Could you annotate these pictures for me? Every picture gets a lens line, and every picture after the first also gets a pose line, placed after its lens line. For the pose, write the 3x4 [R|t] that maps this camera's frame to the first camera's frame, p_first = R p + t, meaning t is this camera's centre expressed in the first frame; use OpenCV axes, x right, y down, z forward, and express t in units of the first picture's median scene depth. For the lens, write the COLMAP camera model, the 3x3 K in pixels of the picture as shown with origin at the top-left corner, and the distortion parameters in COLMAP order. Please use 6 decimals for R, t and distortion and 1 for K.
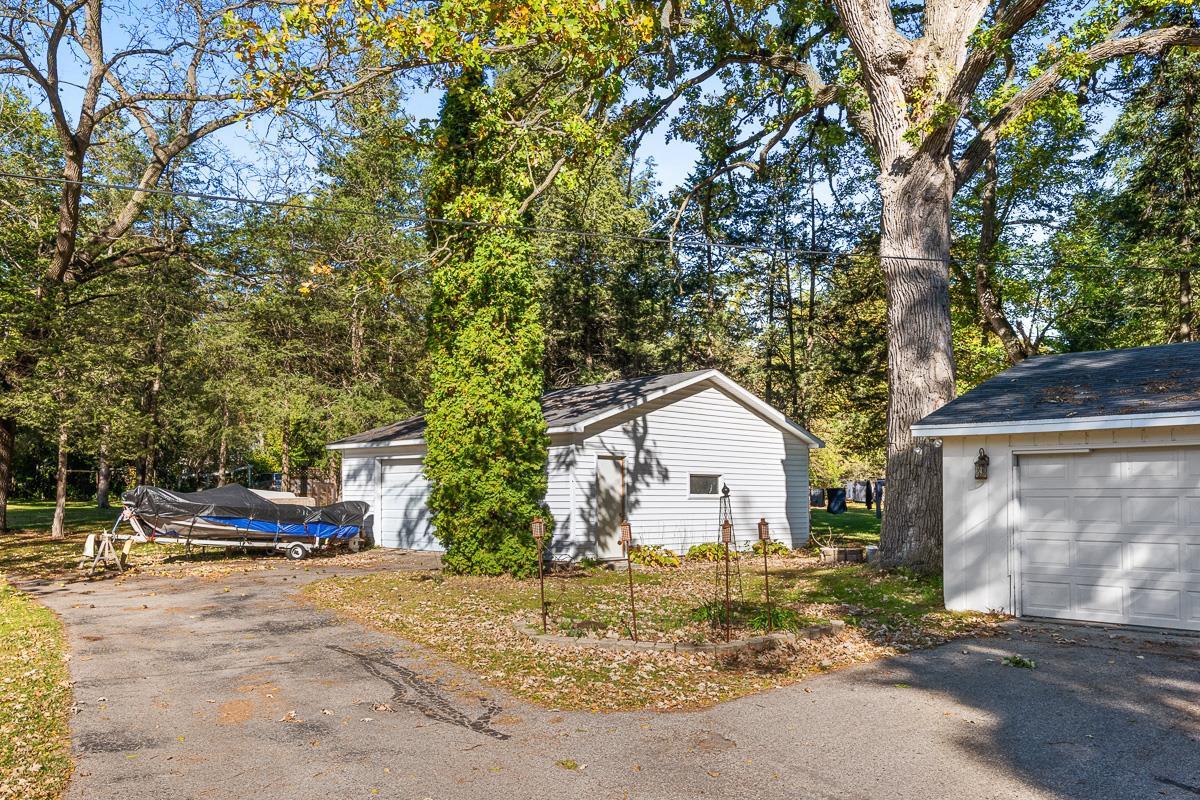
lens RADIAL K [[974.6, 0, 599.8], [0, 974.6, 403.2], [0, 0, 1]] dist [-0.015056, 0.001321]
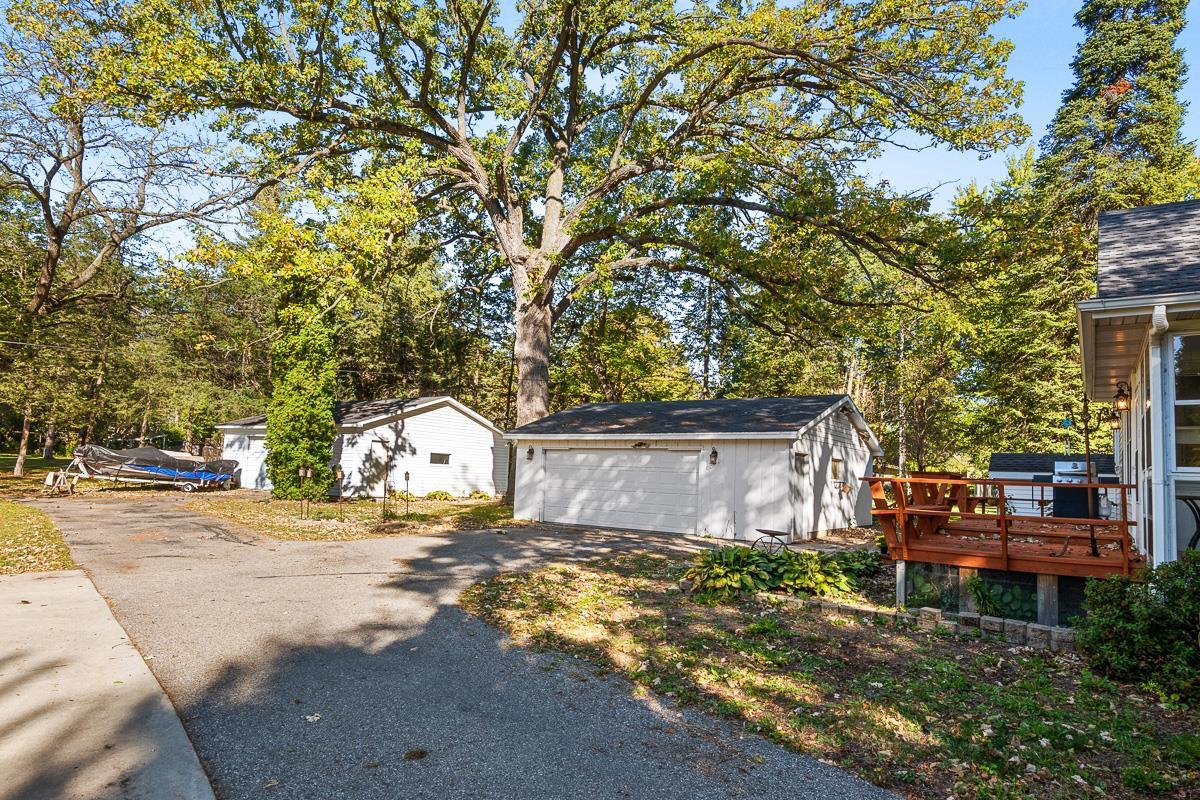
lens RADIAL K [[650.6, 0, 600.5], [0, 650.6, 389.5], [0, 0, 1]] dist [-0.007112, -0.002057]
pose [[0.969317, 0.066699, 0.236590, 0.118551], [-0.059828, 0.997555, -0.036112, -0.022890], [-0.238420, 0.020849, 0.970938, -0.303420]]
